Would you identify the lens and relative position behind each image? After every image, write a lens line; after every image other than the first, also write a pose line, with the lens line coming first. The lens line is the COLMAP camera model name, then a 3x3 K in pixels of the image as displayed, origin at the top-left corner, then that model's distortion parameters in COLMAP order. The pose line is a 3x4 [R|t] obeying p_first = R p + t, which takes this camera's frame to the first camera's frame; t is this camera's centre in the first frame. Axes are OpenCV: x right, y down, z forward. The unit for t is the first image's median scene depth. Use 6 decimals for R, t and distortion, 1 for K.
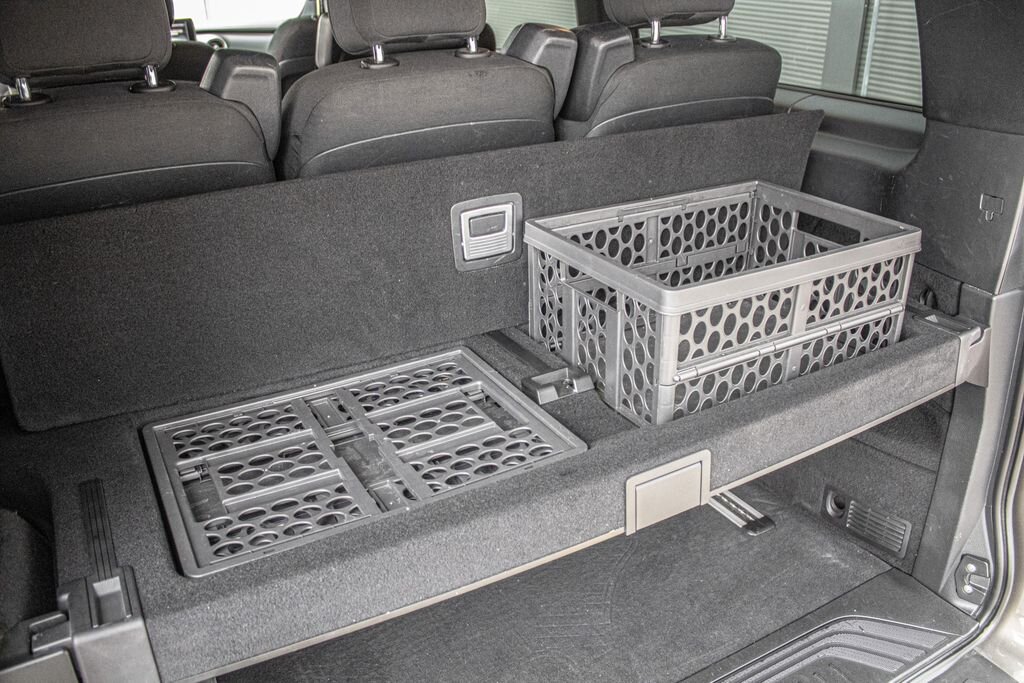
lens RADIAL K [[855.6, 0, 517.1], [0, 855.6, 336.1], [0, 0, 1]] dist [-0.150575, 0.113313]
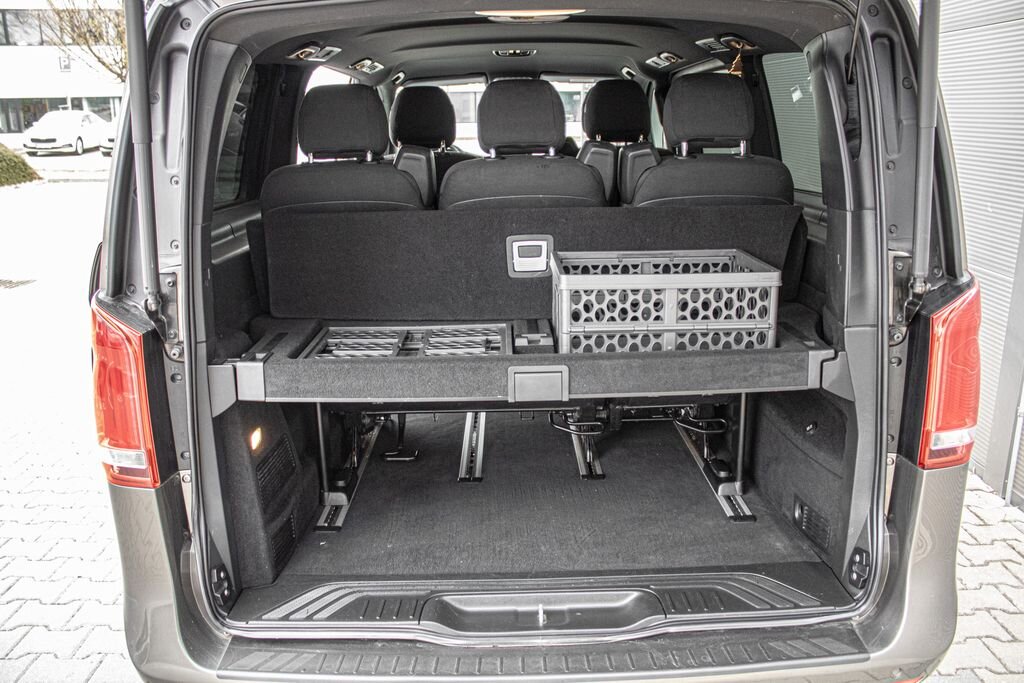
lens RADIAL K [[855.6, 0, 508.4], [0, 855.6, 346.3], [0, 0, 1]] dist [-0.150575, 0.113313]
pose [[0.877323, 0.126052, -0.463051, 0.732263], [-0.197633, 0.974168, -0.109259, 0.245054], [0.437317, 0.187369, 0.879572, -0.474862]]
